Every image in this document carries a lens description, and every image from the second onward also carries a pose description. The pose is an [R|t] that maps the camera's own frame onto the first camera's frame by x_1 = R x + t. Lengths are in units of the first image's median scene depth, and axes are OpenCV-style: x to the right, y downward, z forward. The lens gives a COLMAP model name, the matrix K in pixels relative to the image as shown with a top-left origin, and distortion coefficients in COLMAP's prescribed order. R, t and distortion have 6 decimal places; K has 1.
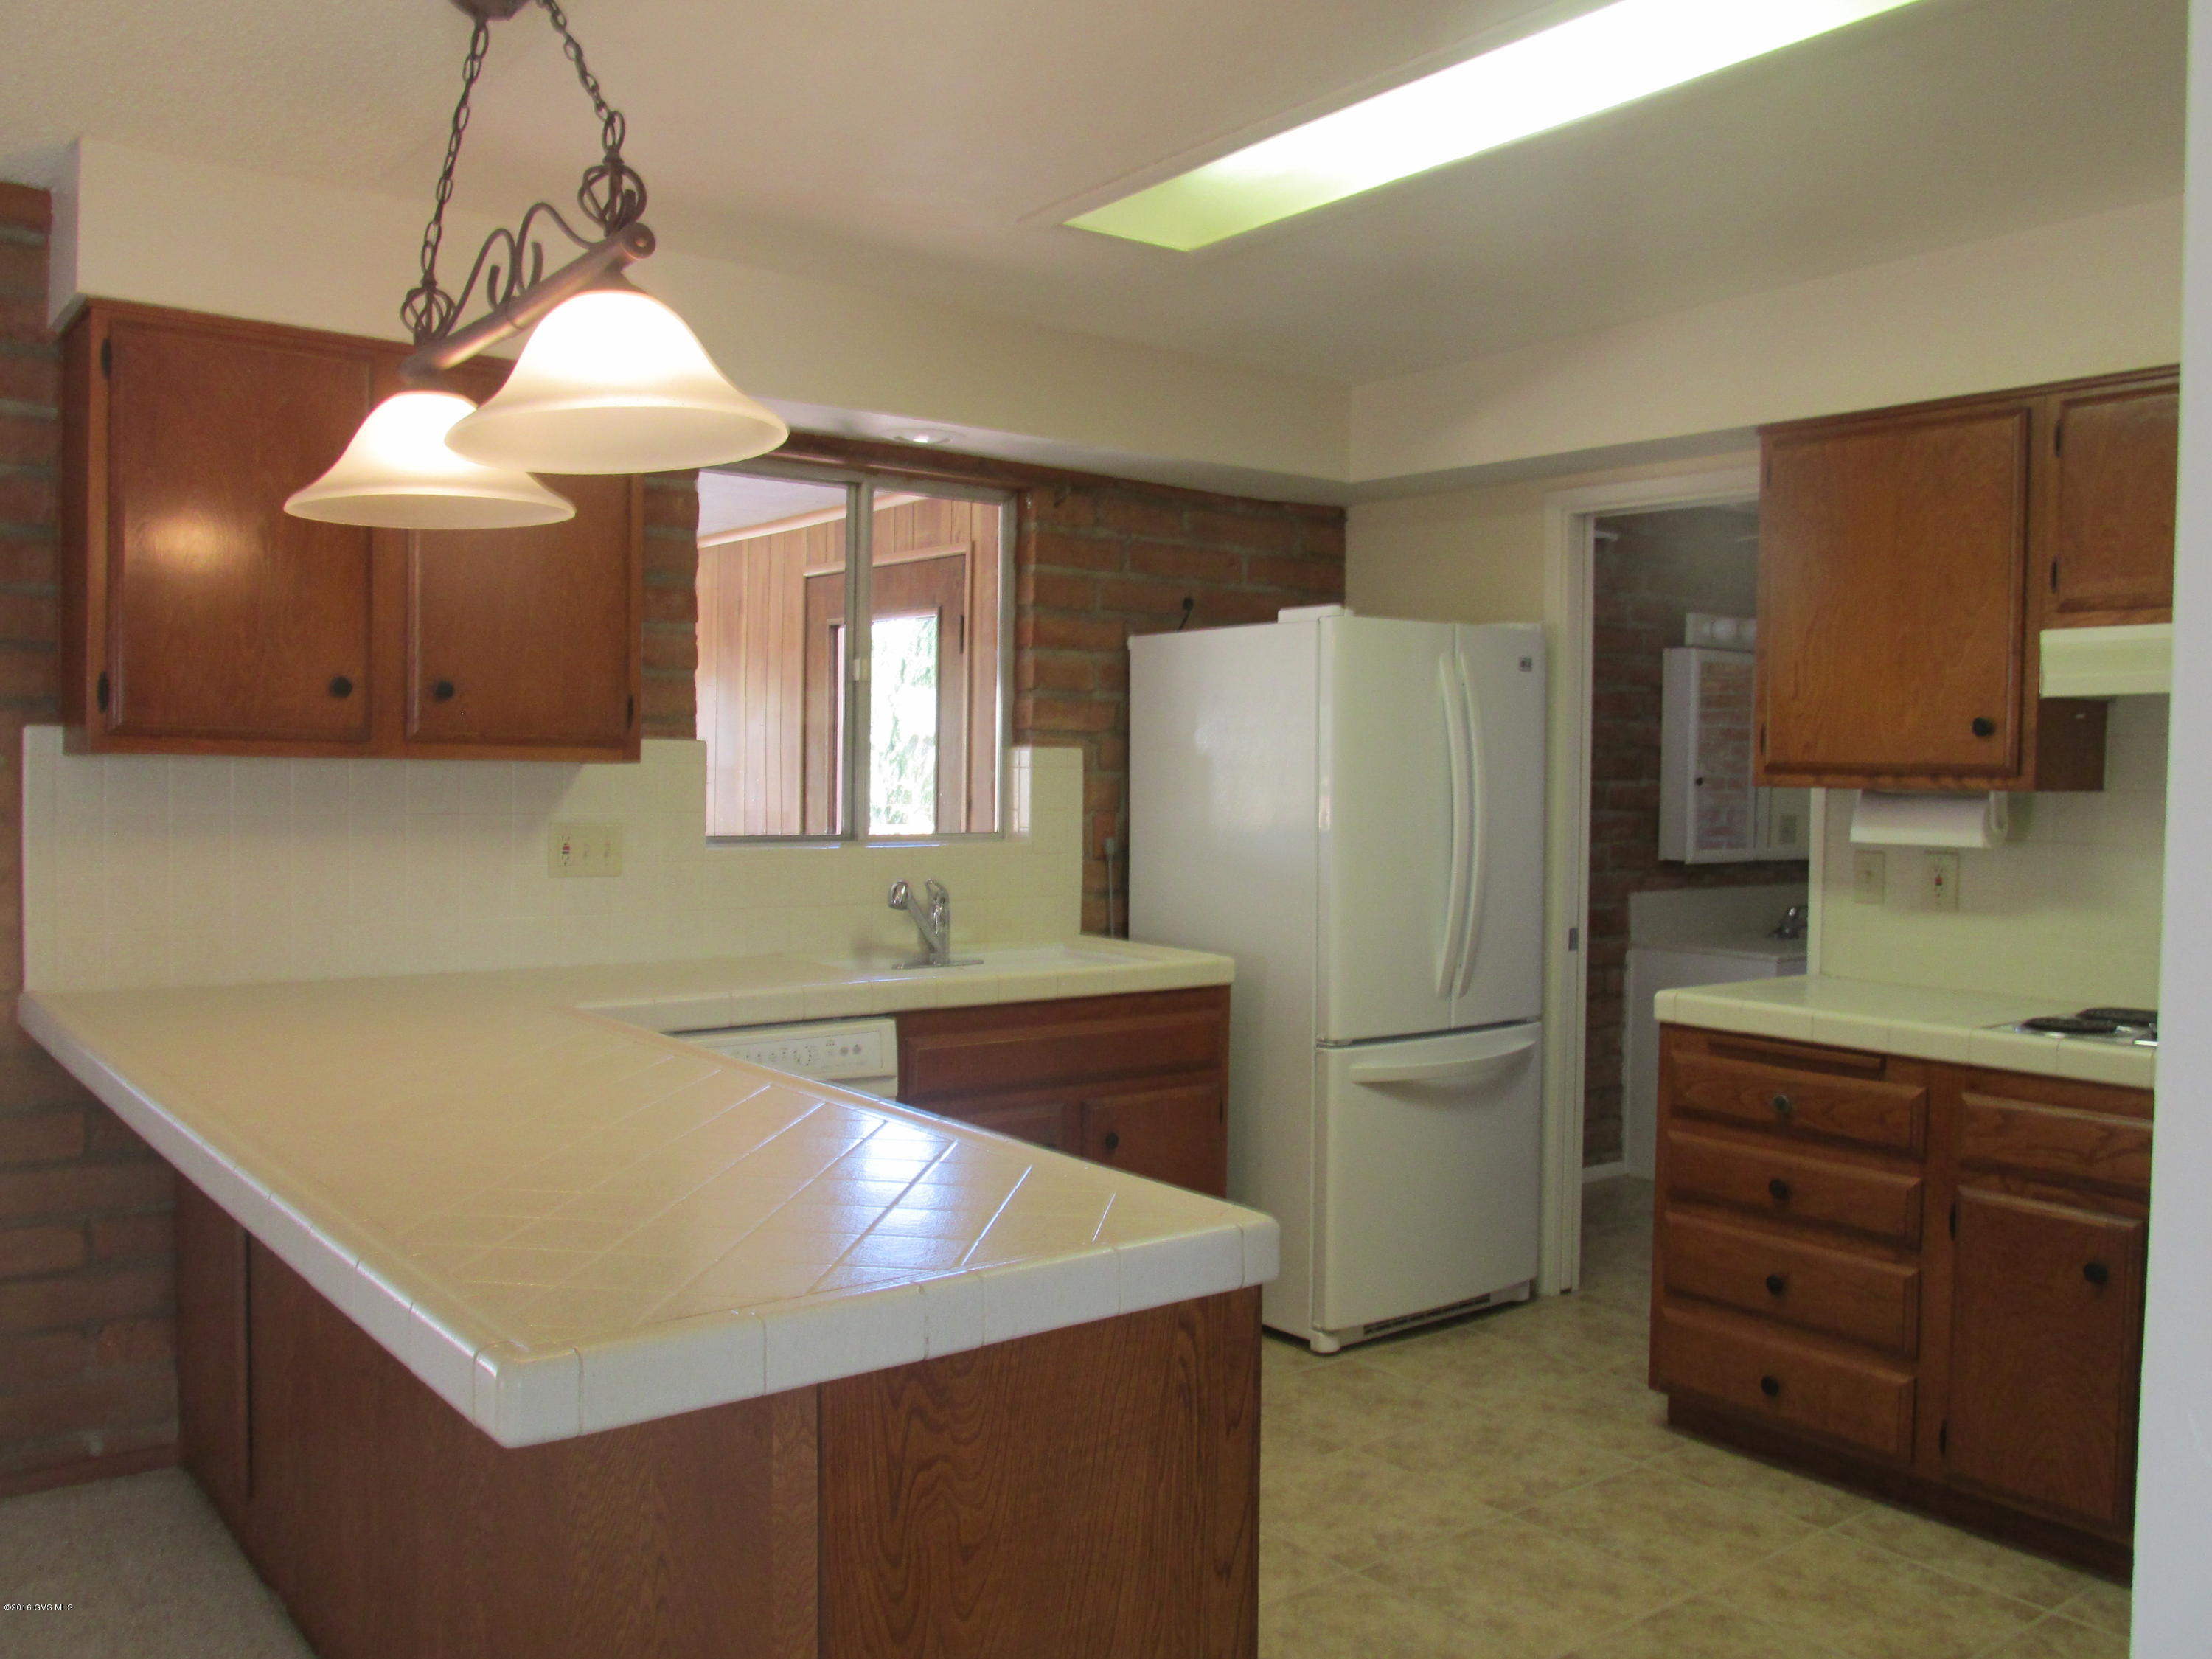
lens RADIAL K [[1821.5, 0, 1109.9], [0, 1821.5, 822.6], [0, 0, 1]] dist [-0.035248, 0.006207]
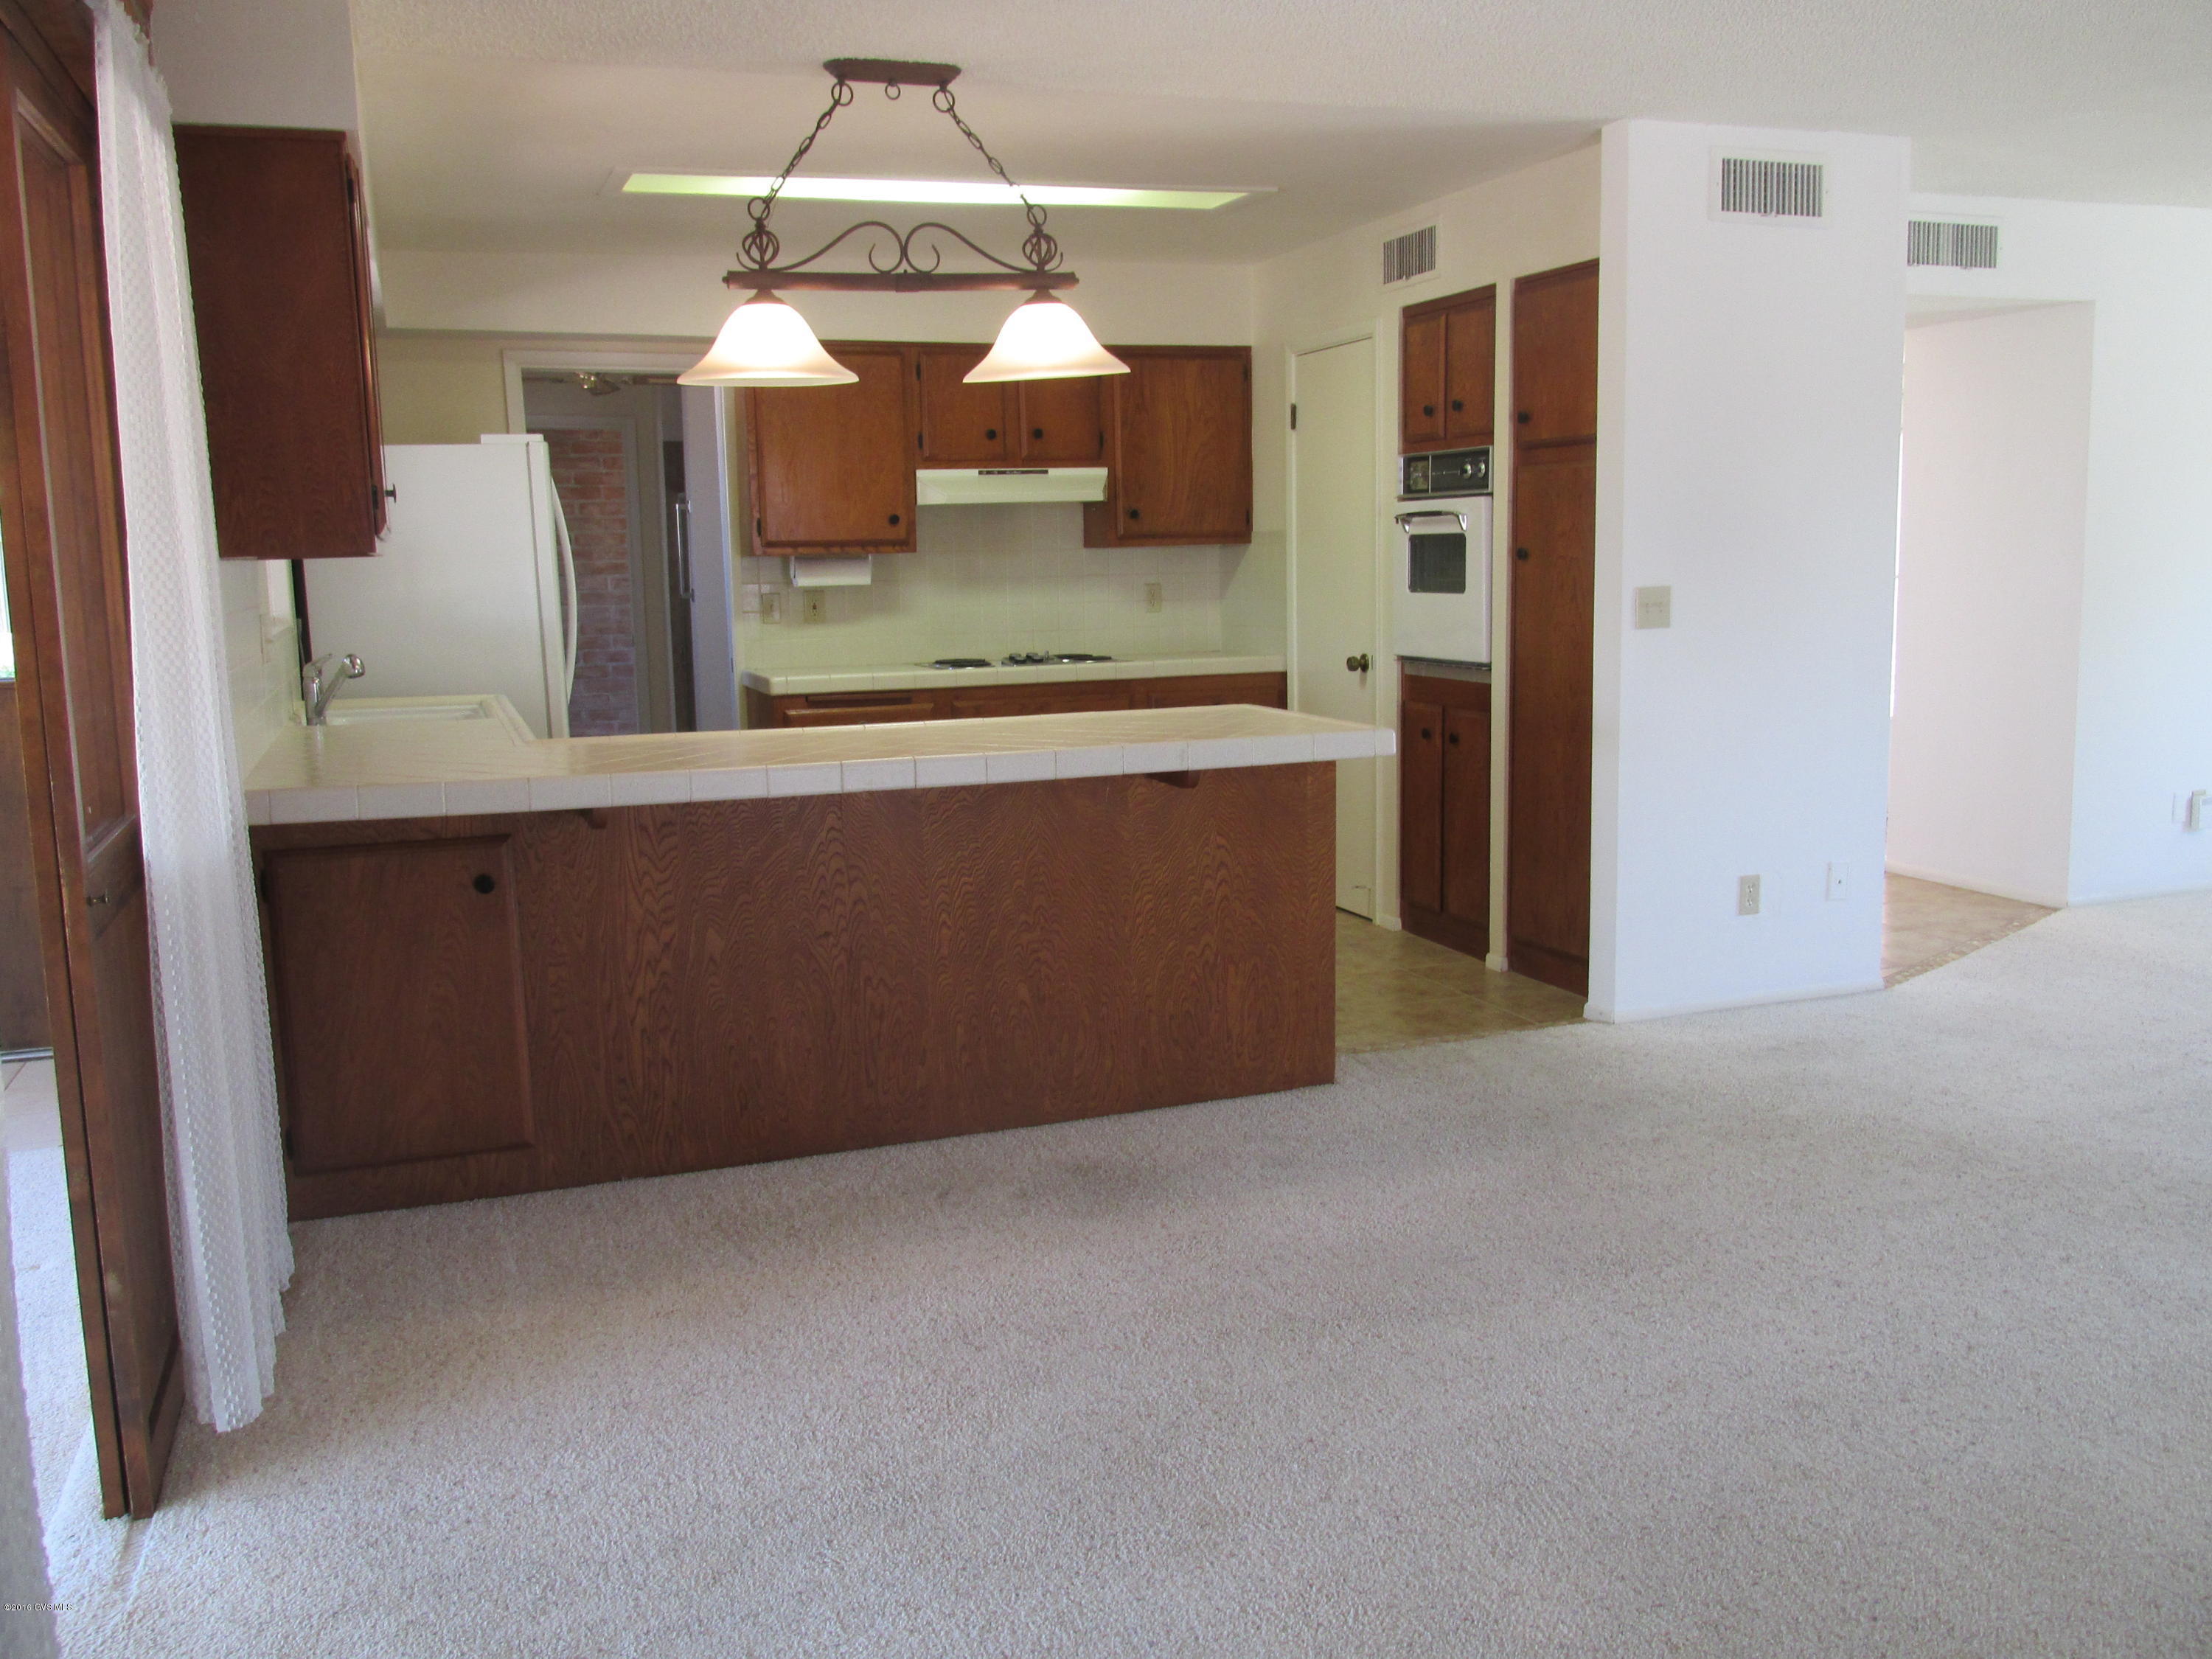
lens RADIAL K [[1826.0, 0, 1106.0], [0, 1826.0, 829.5], [0, 0, 1]] dist [-0.052674, 0.004883]
pose [[0.302552, -0.162941, 0.939102, -1.261427], [0.051838, 0.986634, 0.154488, -0.014785], [-0.951722, 0.001941, 0.306955, 0.187049]]
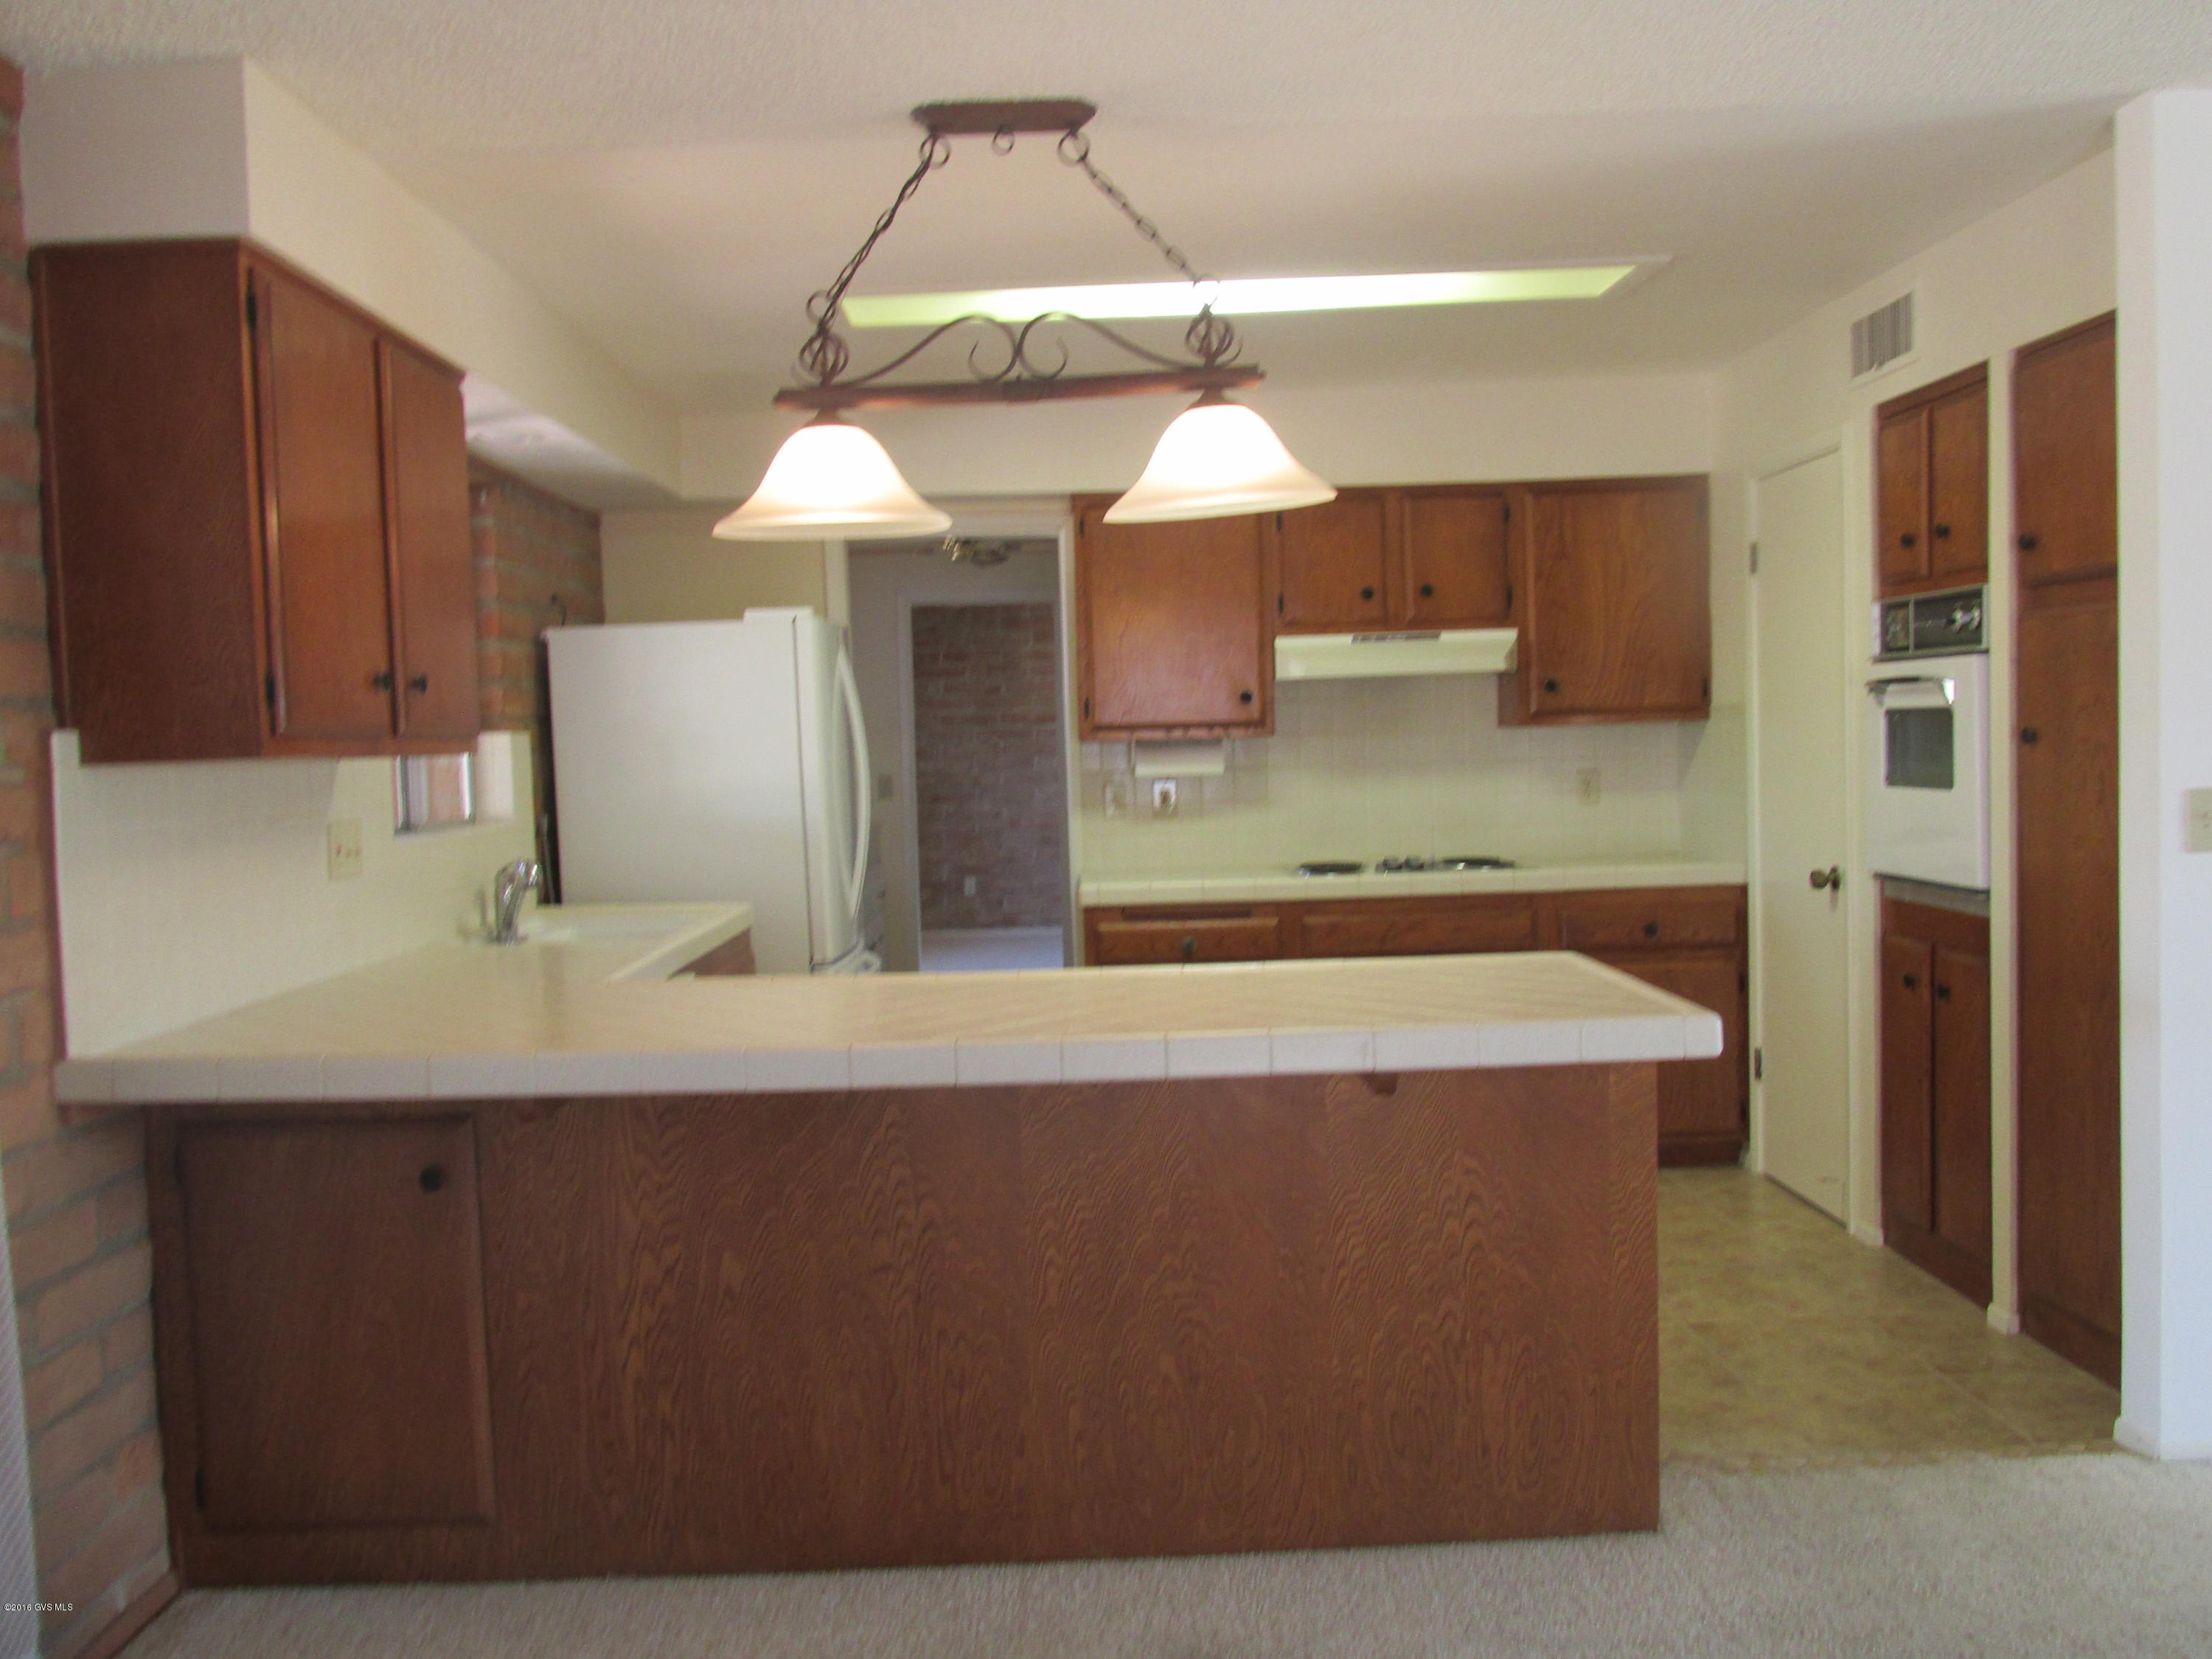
lens RADIAL K [[1821.5, 0, 1109.9], [0, 1821.5, 822.6], [0, 0, 1]] dist [-0.035248, 0.006207]
pose [[0.601540, -0.069904, 0.795778, -0.854189], [0.061614, 0.997256, 0.041028, -0.014655], [-0.796463, 0.024351, 0.604197, 0.114849]]
